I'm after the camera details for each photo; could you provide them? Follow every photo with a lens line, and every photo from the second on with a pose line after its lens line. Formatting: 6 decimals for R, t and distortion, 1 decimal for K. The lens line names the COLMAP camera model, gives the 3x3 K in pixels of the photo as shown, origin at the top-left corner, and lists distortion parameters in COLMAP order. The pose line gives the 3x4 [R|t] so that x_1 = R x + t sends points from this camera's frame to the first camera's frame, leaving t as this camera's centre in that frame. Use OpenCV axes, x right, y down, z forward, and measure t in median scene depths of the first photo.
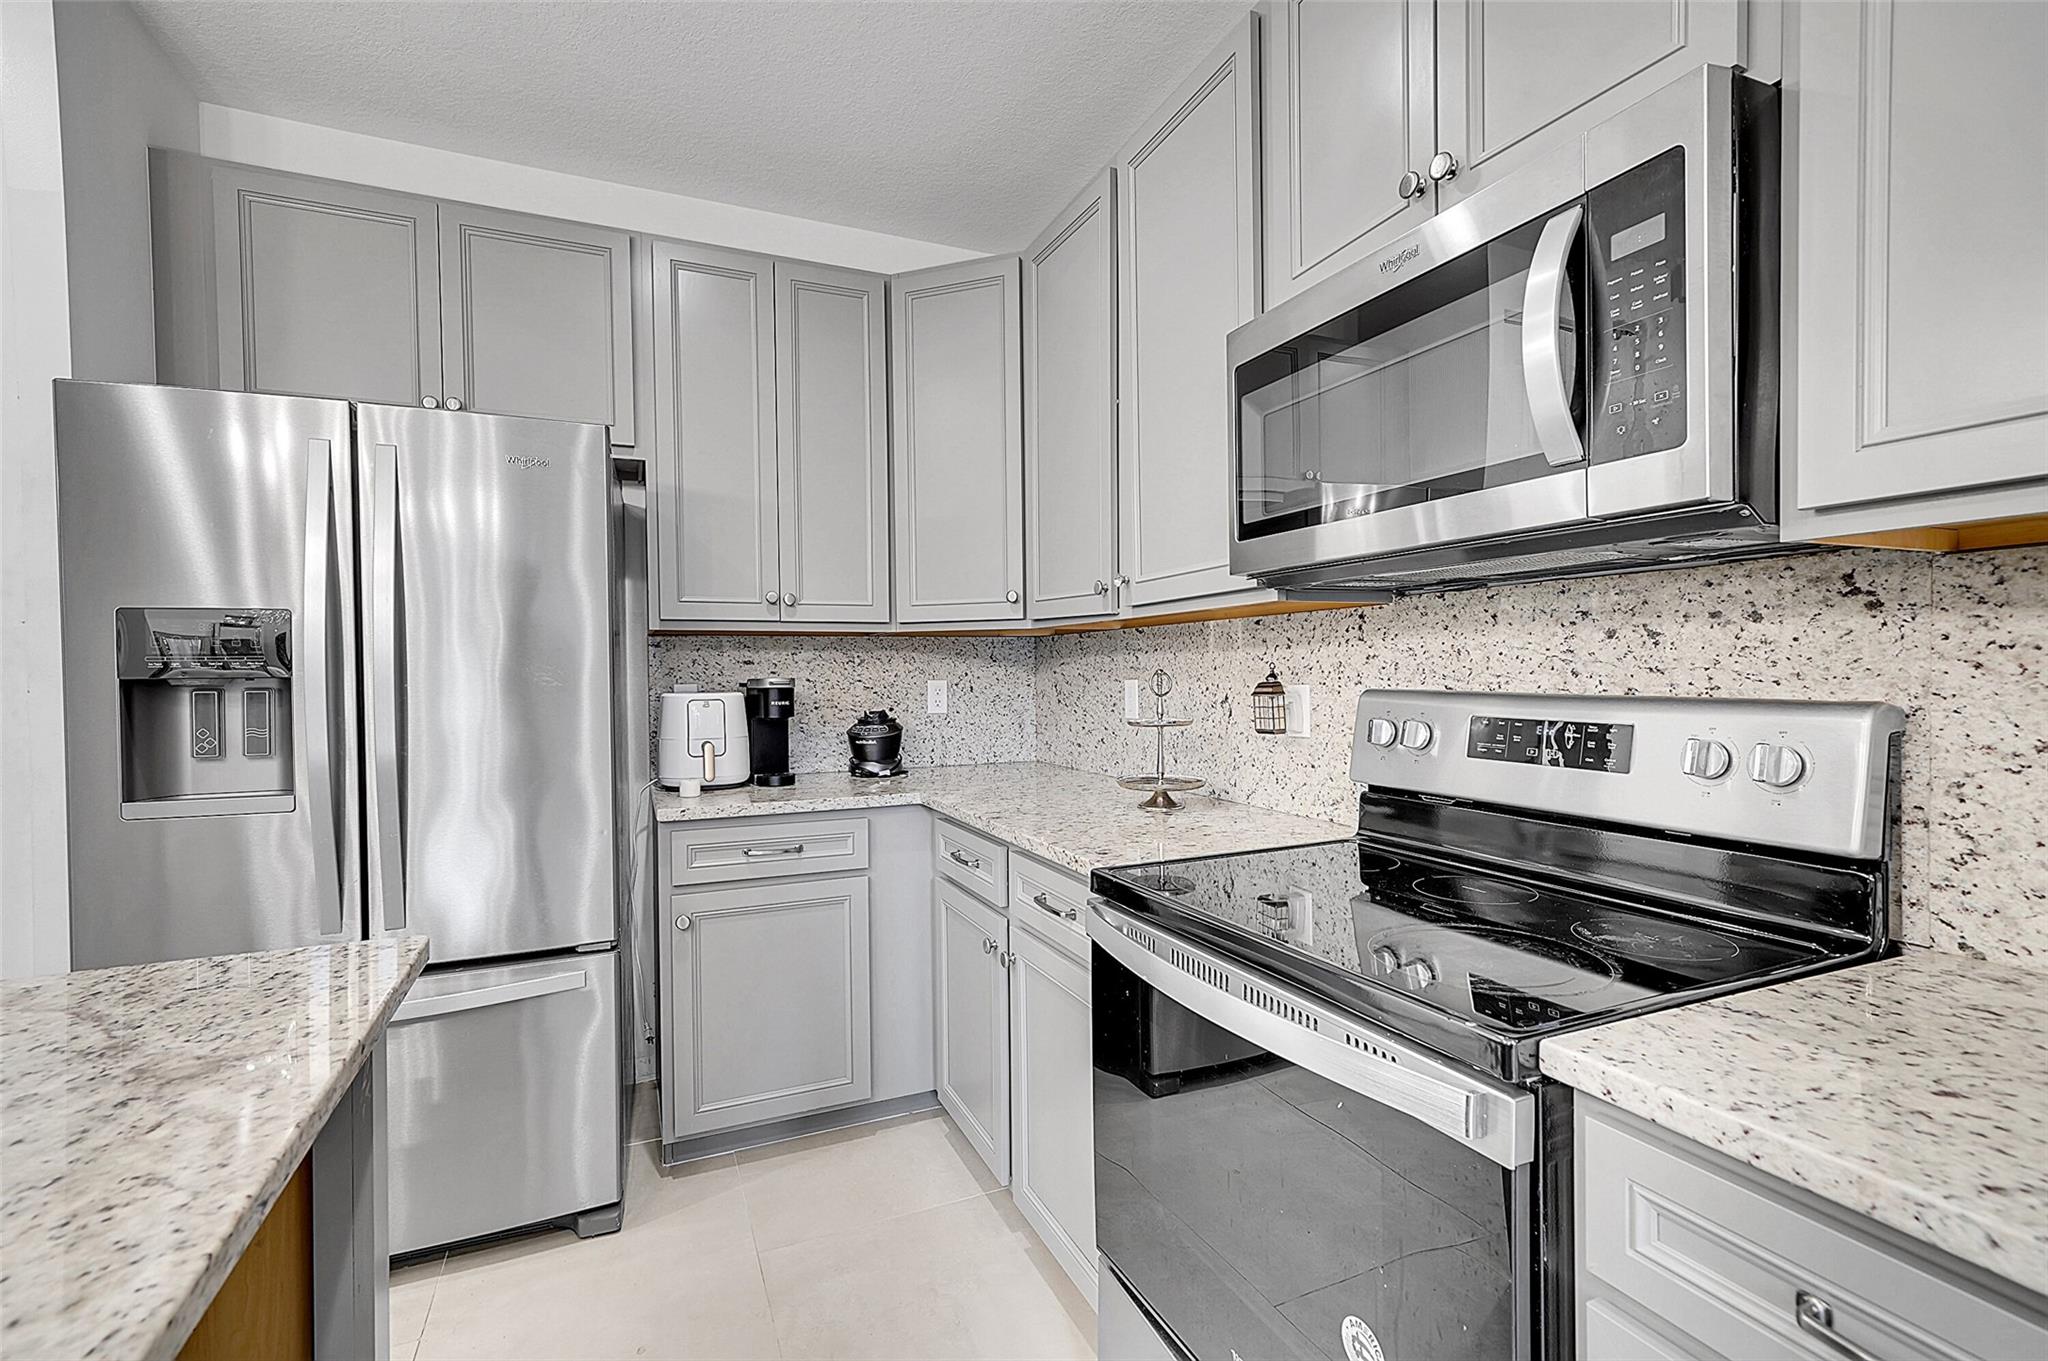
lens RADIAL K [[920.2, 0, 1023.9], [0, 920.2, 685.3], [0, 0, 1]] dist [0.007879, 0.001964]
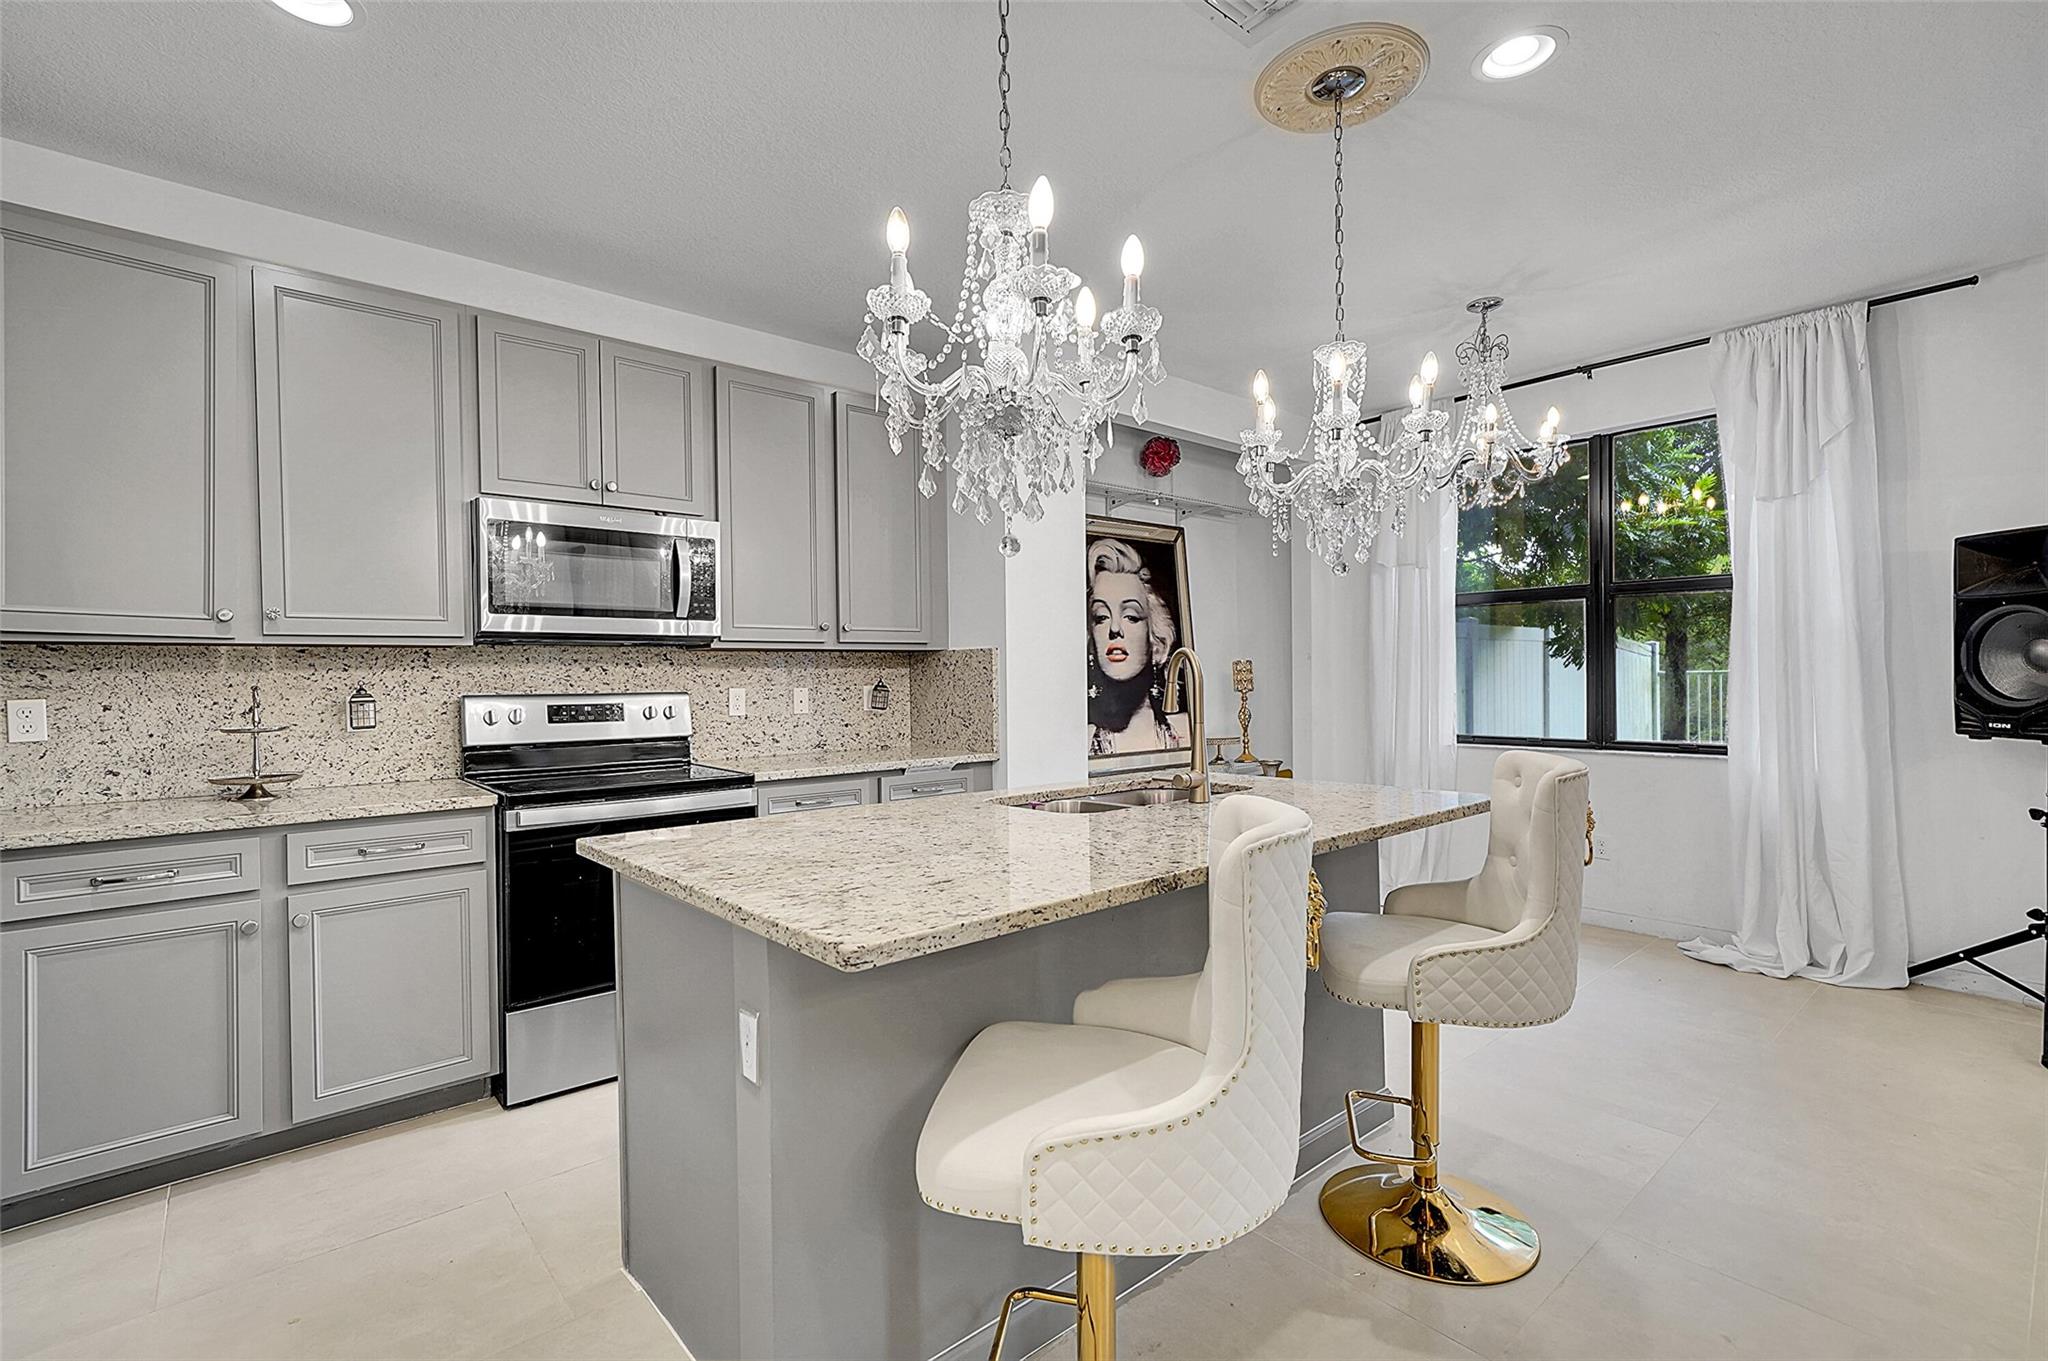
lens RADIAL K [[920.2, 0, 1025.4], [0, 920.2, 678.3], [0, 0, 1]] dist [0.007879, 0.001964]
pose [[-0.297618, 0.011536, 0.954615, -1.461031], [0.030313, 0.999537, -0.002628, 0.007958], [-0.954204, 0.028155, -0.297830, 0.426039]]
